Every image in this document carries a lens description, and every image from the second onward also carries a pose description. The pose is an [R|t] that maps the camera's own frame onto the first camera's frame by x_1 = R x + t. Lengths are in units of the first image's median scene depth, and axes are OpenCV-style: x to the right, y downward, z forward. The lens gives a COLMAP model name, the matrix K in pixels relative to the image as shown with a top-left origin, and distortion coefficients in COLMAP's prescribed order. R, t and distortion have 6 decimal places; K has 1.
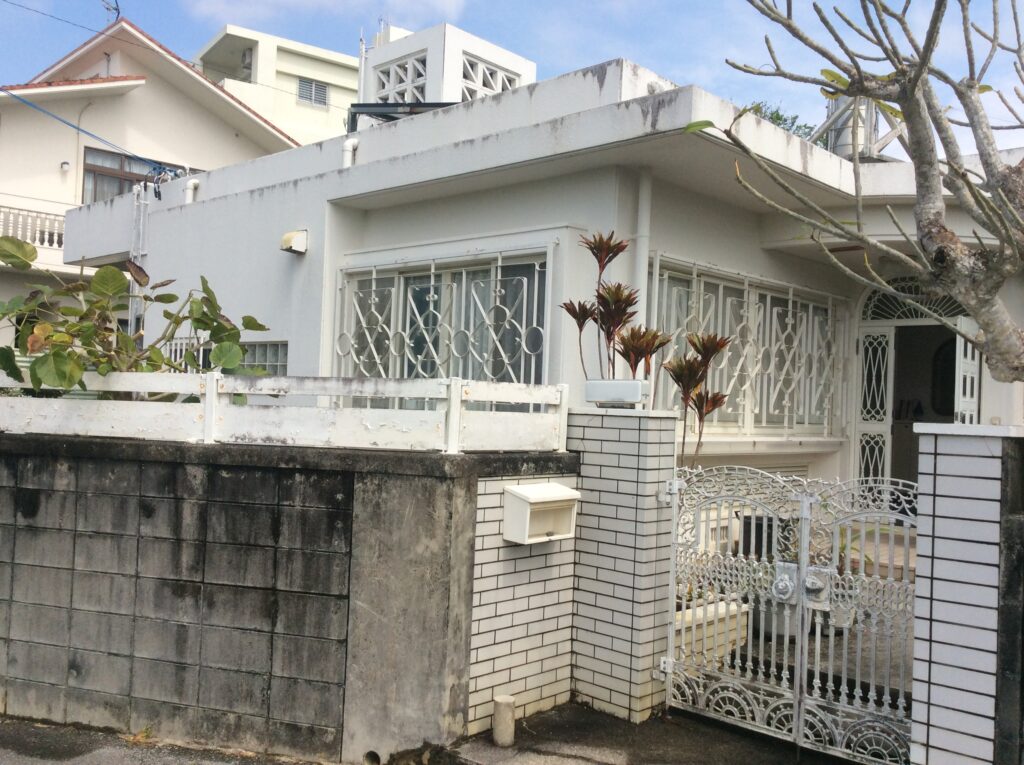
lens RADIAL K [[934.2, 0, 512.0], [0, 934.2, 382.5], [0, 0, 1]] dist [0.133738, -0.253724]
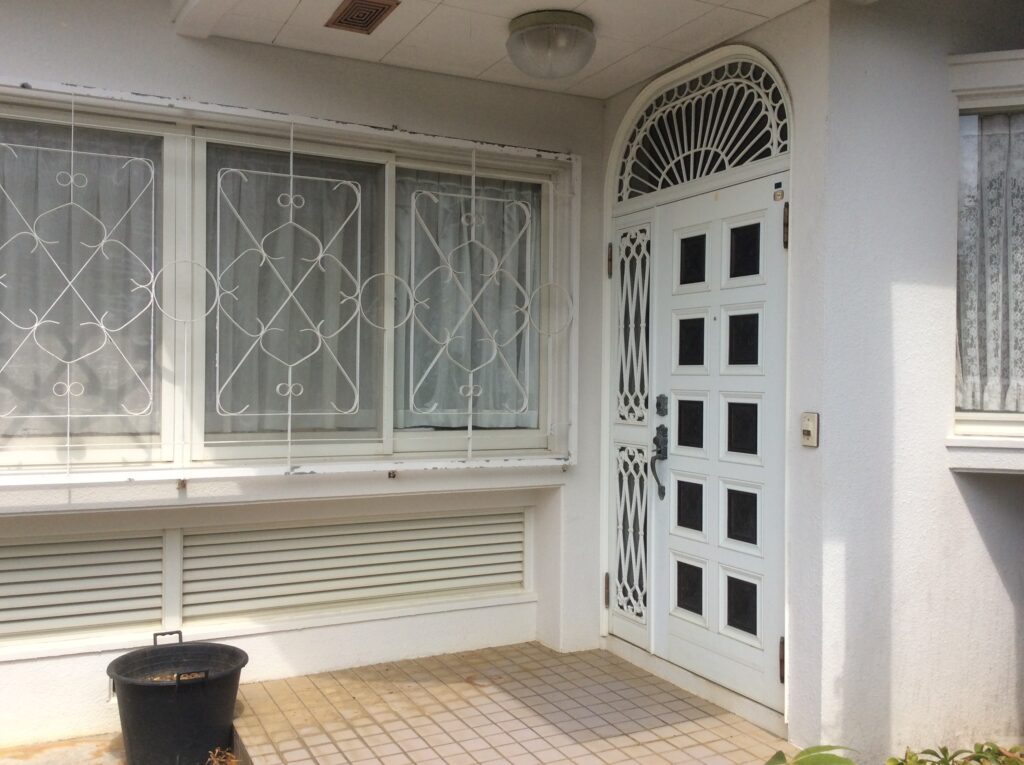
lens RADIAL K [[929.9, 0, 473.2], [0, 929.9, 370.4], [0, 0, 1]] dist [0.196801, -0.253294]
pose [[0.924920, -0.028833, -0.379066, 0.354872], [0.030838, 0.999524, -0.000782, 0.010810], [0.378908, -0.010966, 0.925369, 0.407257]]
